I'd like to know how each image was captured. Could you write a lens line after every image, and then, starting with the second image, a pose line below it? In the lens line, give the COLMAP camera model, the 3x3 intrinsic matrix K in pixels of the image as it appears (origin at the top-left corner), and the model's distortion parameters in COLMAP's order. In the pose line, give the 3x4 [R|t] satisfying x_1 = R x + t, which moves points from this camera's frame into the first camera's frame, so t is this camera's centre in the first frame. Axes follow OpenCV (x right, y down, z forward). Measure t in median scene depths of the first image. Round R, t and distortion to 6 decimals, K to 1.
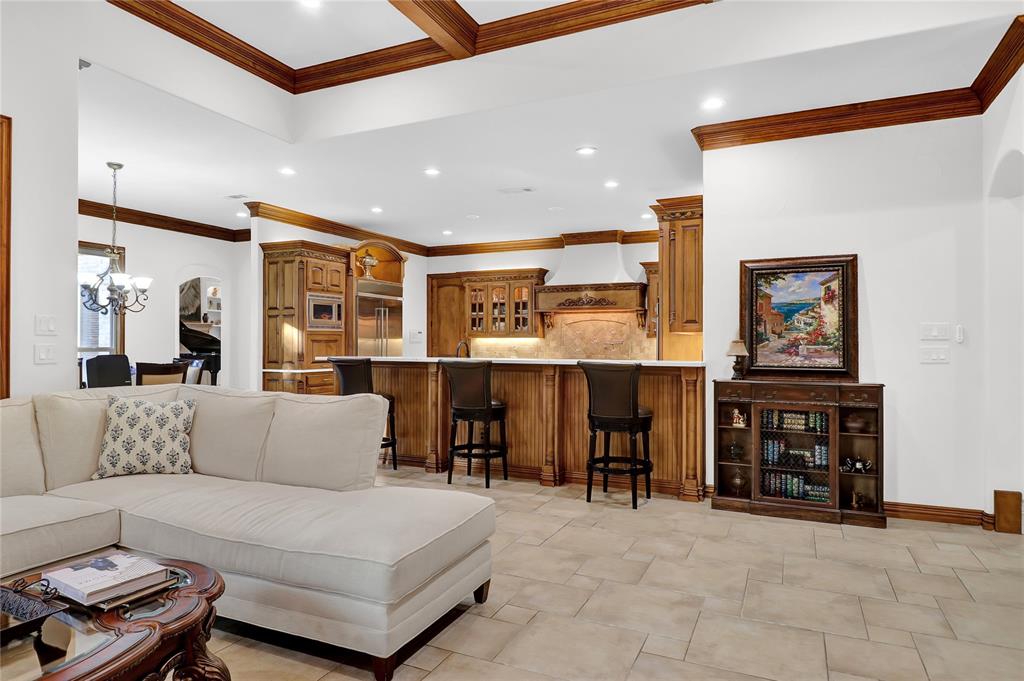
lens RADIAL K [[609.1, 0, 513.0], [0, 609.1, 341.7], [0, 0, 1]] dist [0.000088, -0.008649]
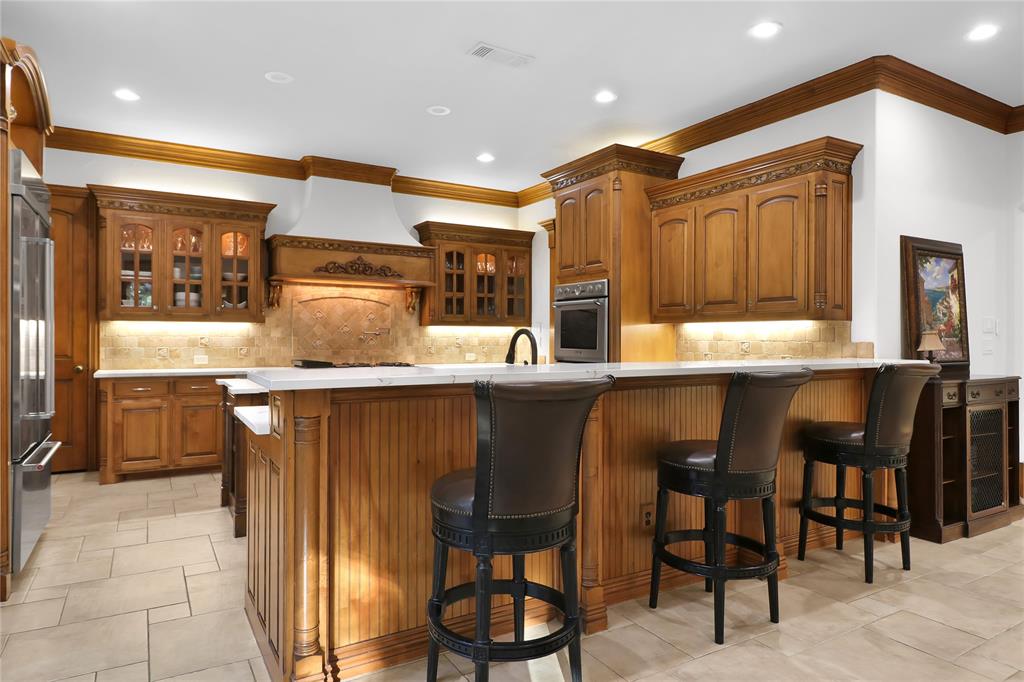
lens RADIAL K [[609.1, 0, 509.4], [0, 609.1, 333.6], [0, 0, 1]] dist [0.000088, -0.008649]
pose [[0.577928, -0.000683, 0.816088, -0.306076], [-0.005556, 0.999973, 0.004772, -0.000314], [-0.816069, -0.007292, 0.577909, 0.479691]]
